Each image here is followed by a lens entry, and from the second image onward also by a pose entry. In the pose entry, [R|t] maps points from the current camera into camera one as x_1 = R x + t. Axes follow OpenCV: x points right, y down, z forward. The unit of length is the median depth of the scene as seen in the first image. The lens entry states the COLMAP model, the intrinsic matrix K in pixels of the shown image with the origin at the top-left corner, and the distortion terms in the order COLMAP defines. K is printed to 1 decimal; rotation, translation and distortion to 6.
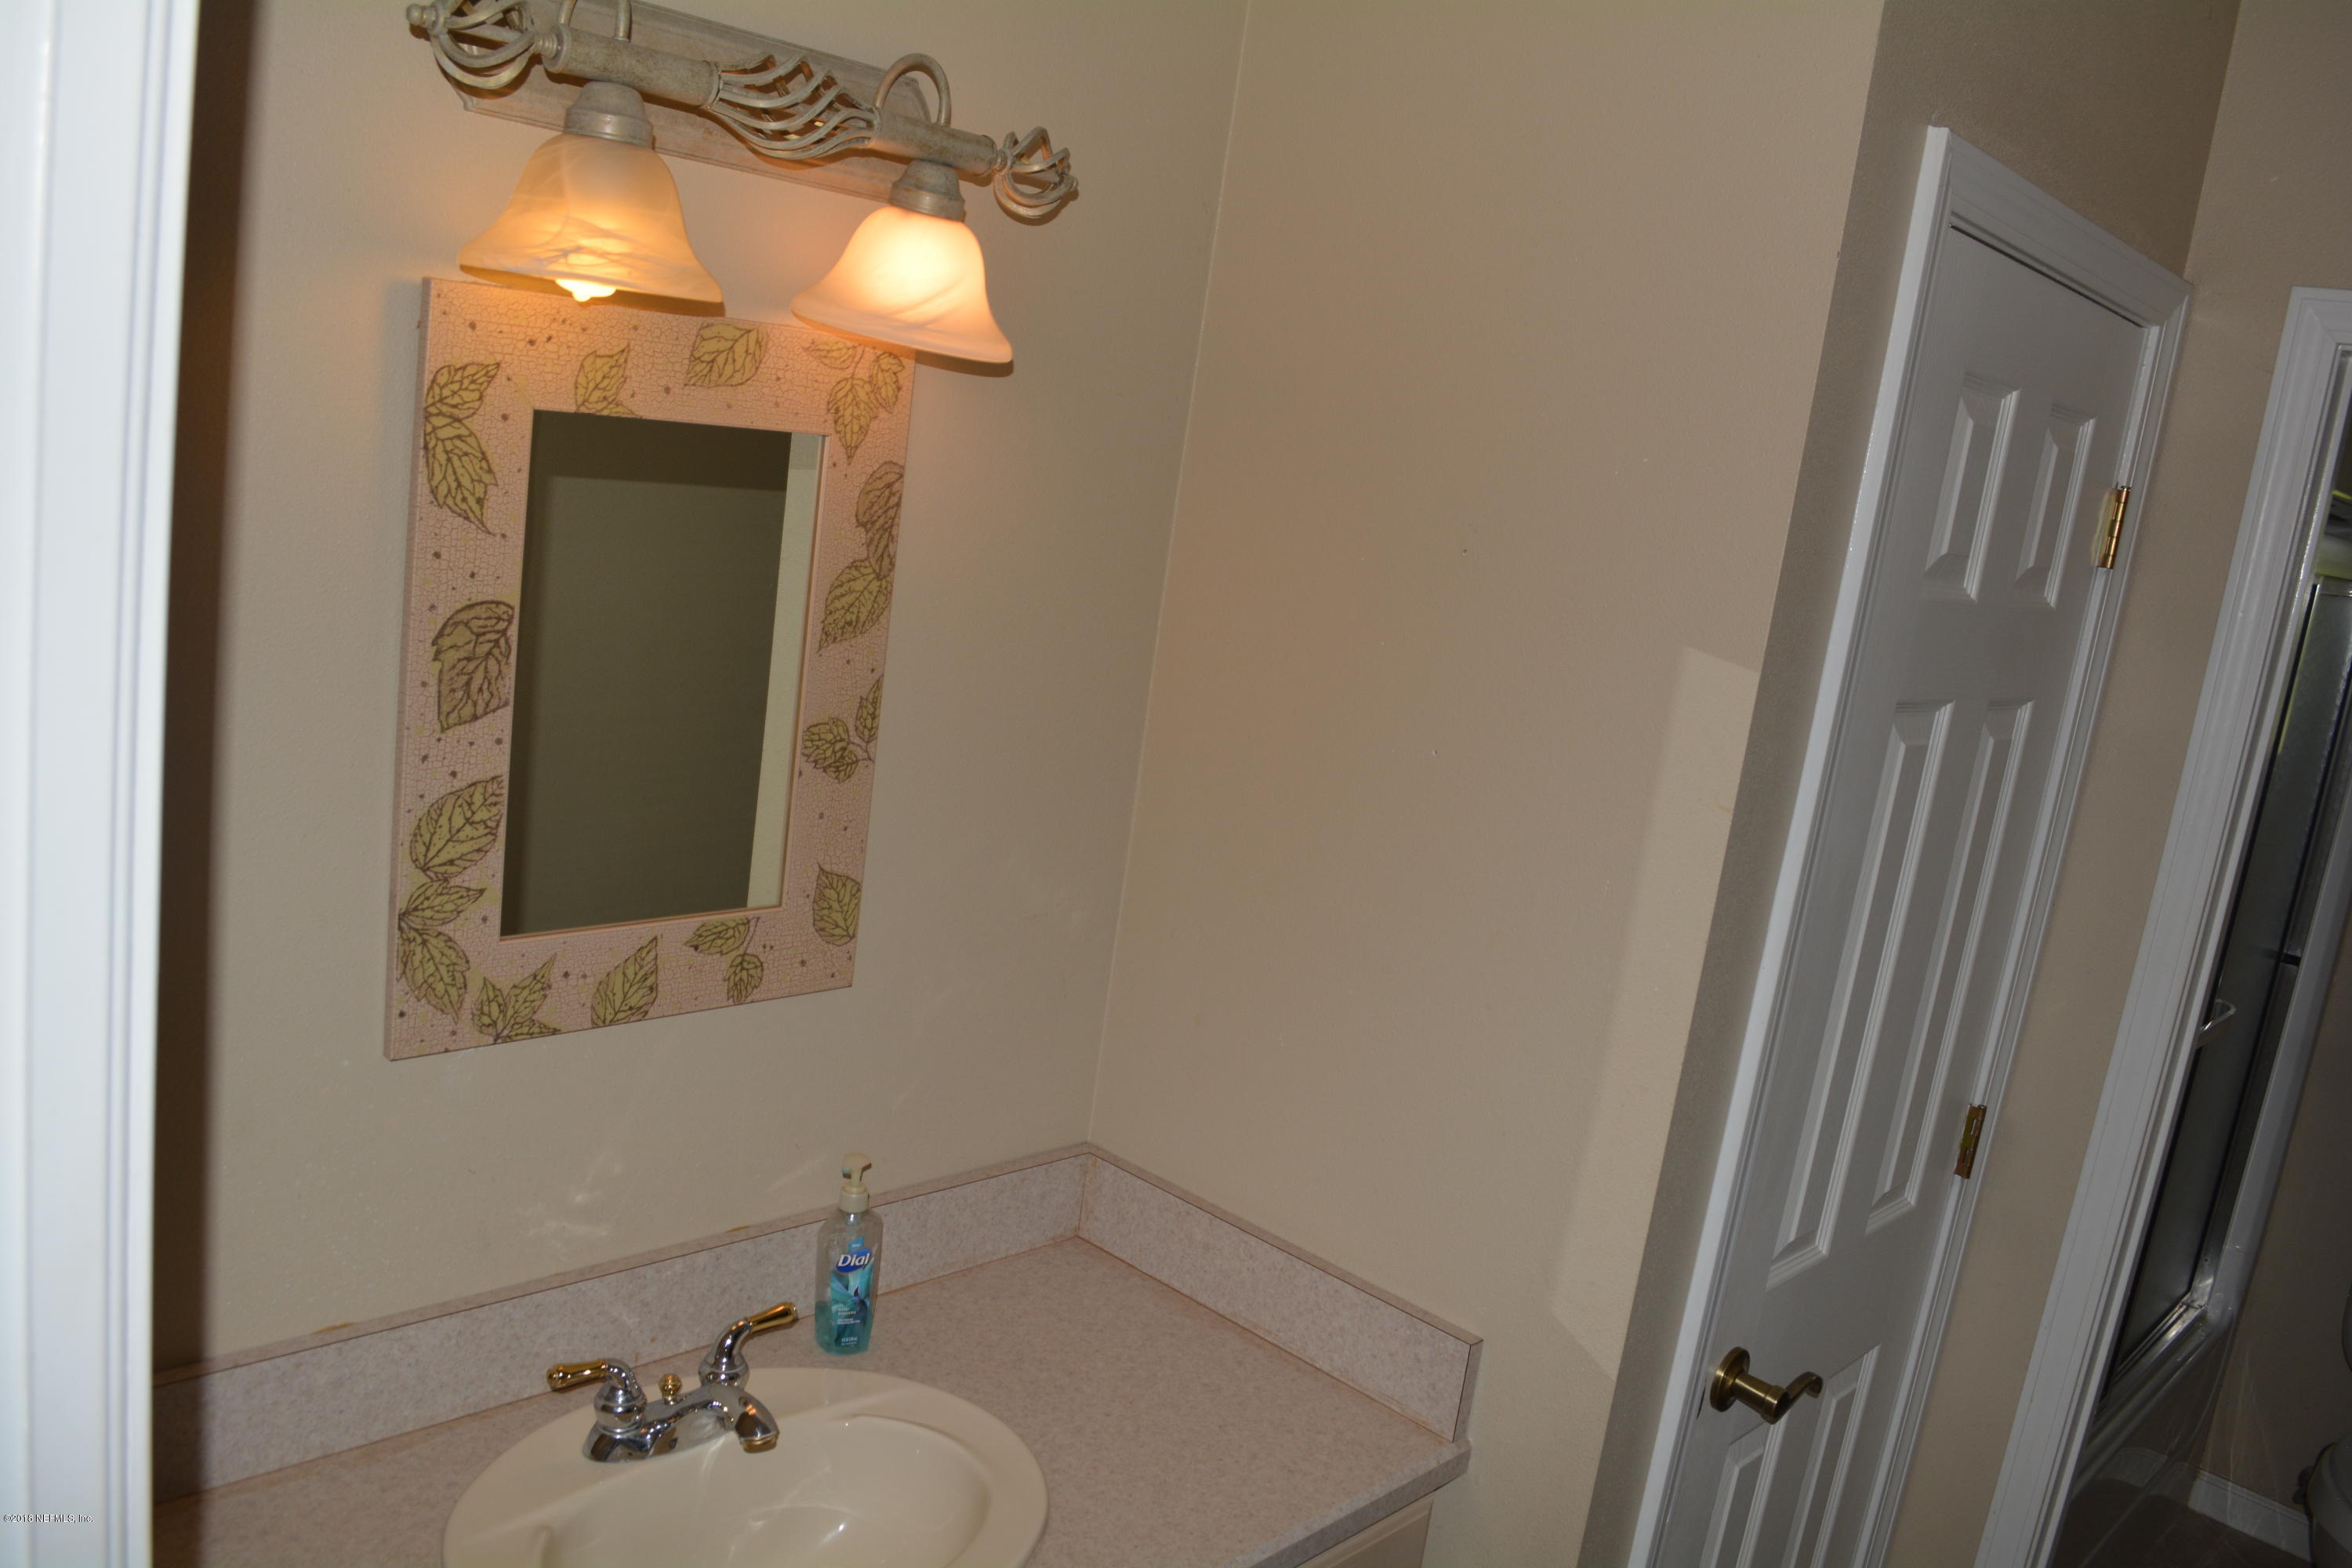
lens RADIAL K [[1849.2, 0, 1194.2], [0, 1849.2, 794.0], [0, 0, 1]] dist [-0.086206, 0.014665]
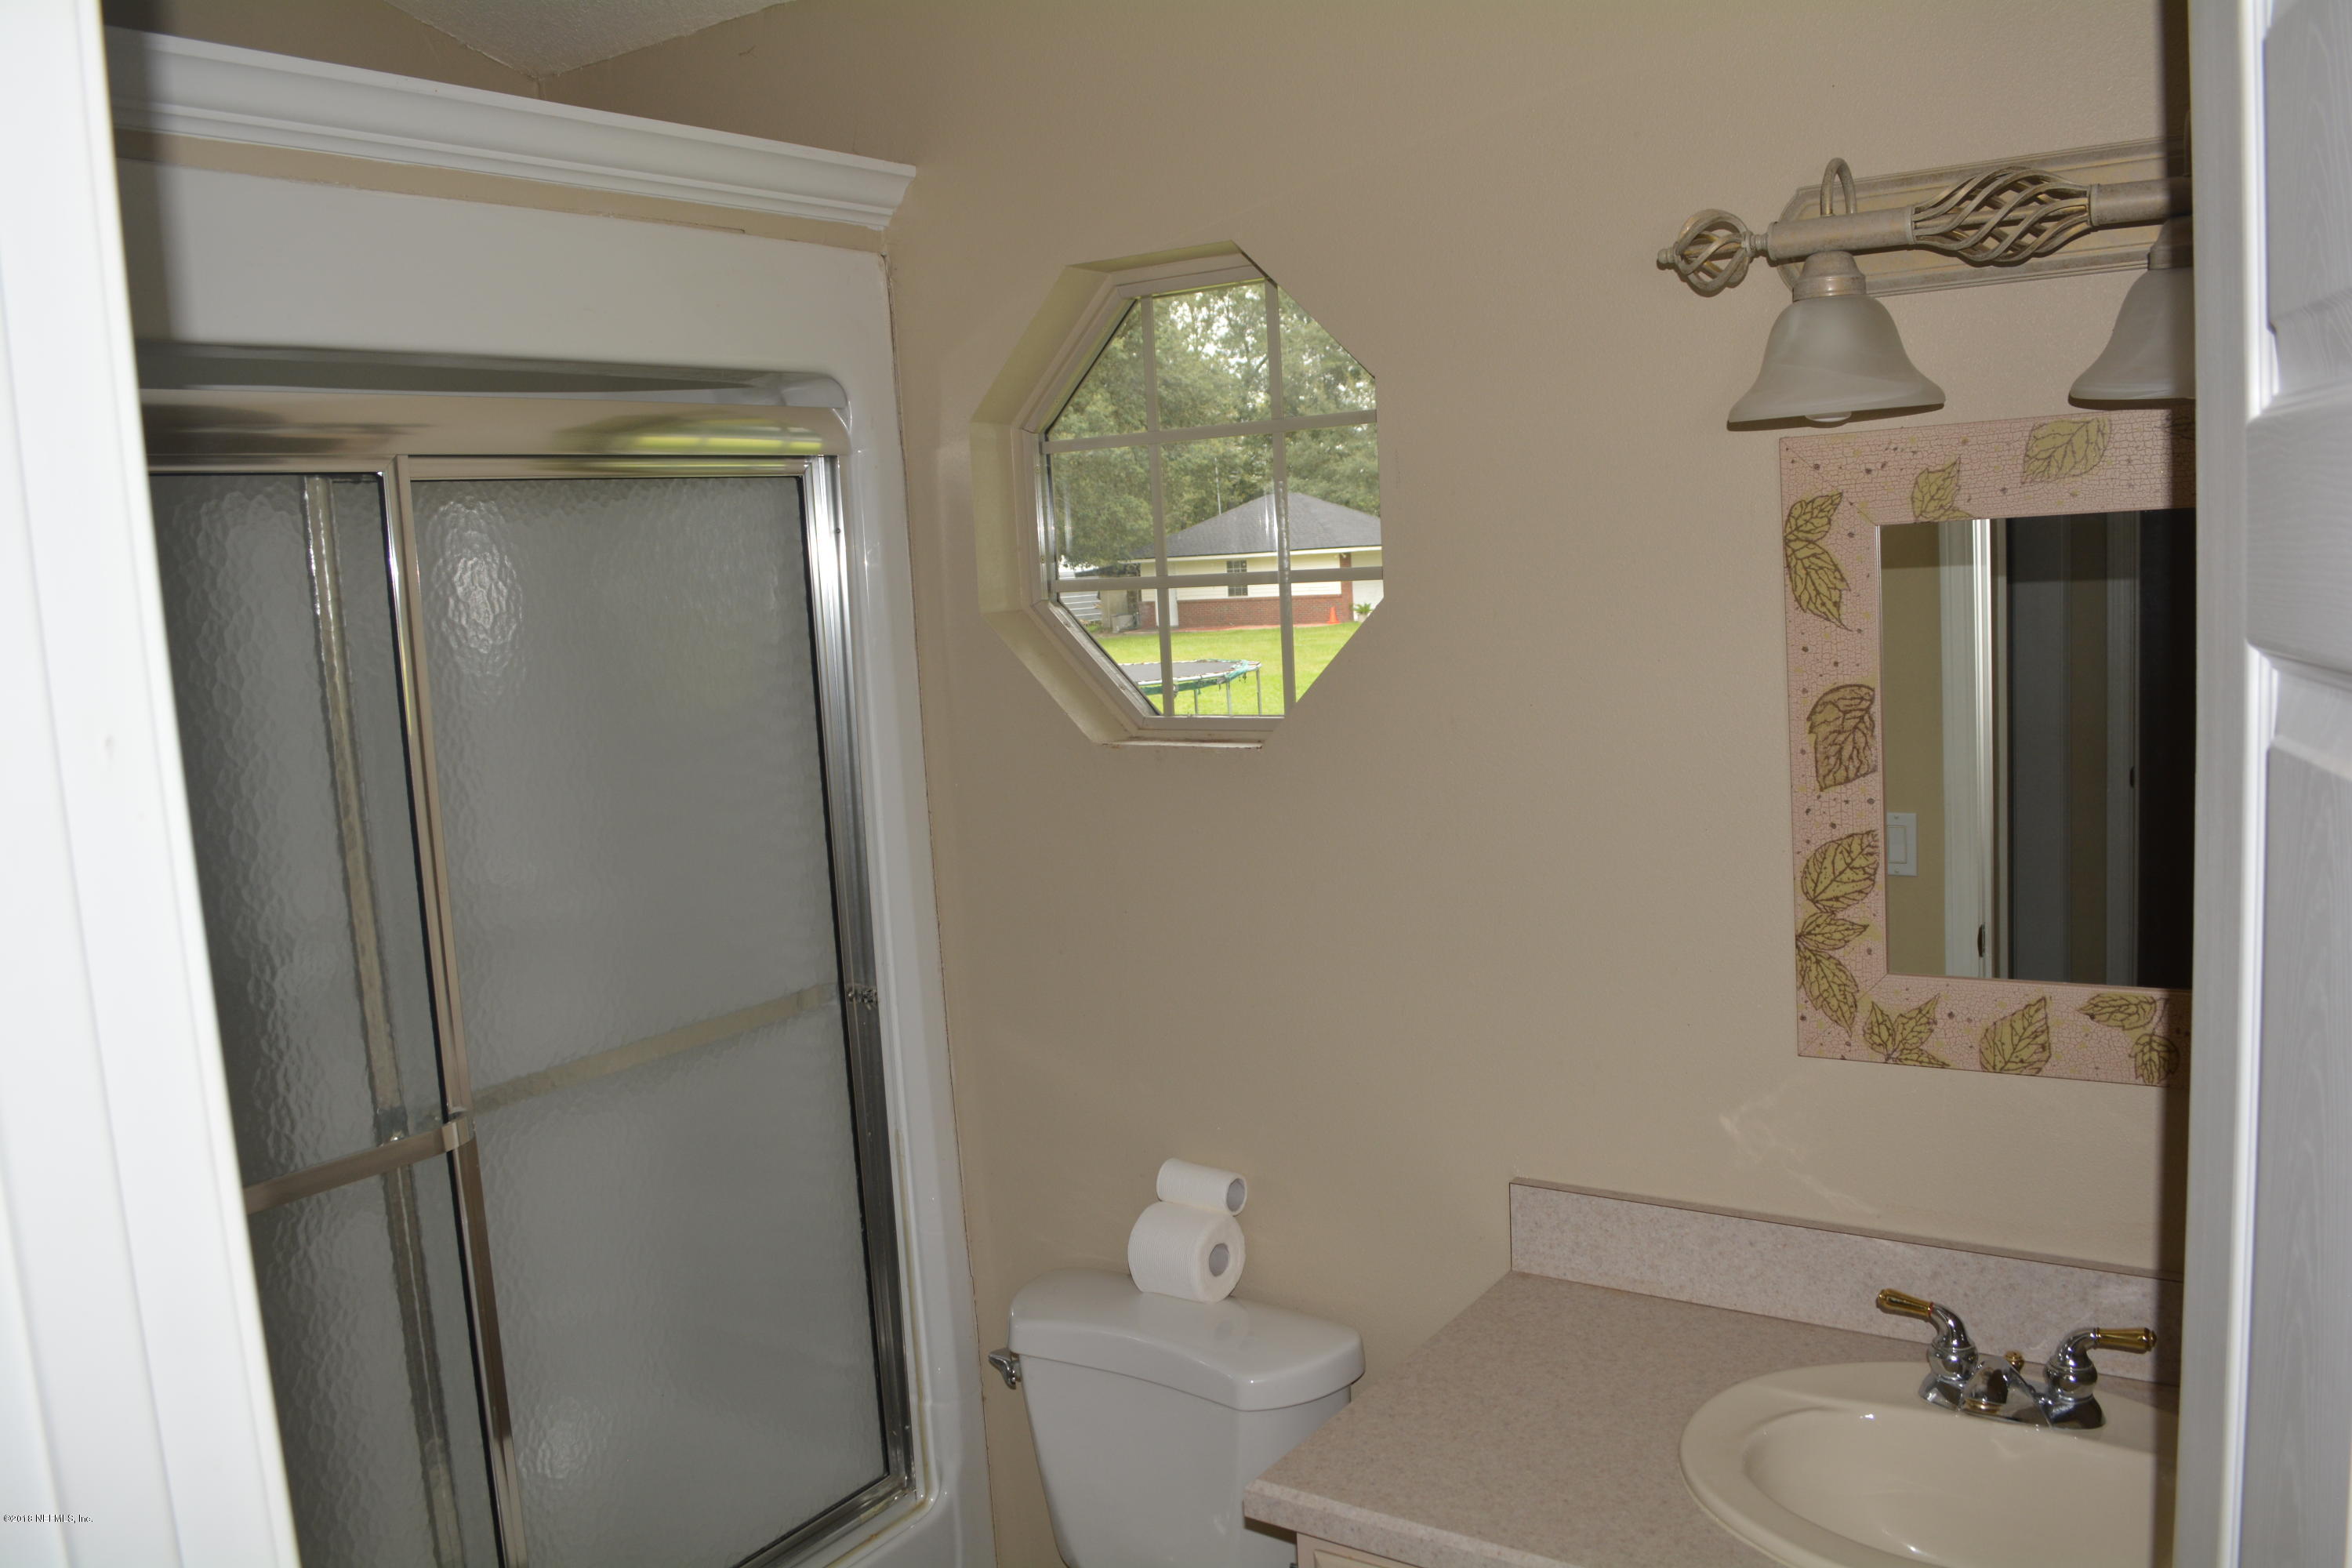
lens RADIAL K [[1849.2, 0, 1194.2], [0, 1849.2, 794.0], [0, 0, 1]] dist [-0.086206, 0.014665]
pose [[0.158293, -0.014398, -0.987287, 0.746374], [-0.115494, 0.992760, -0.032995, 0.058316], [0.980614, 0.119248, 0.155484, 0.376574]]
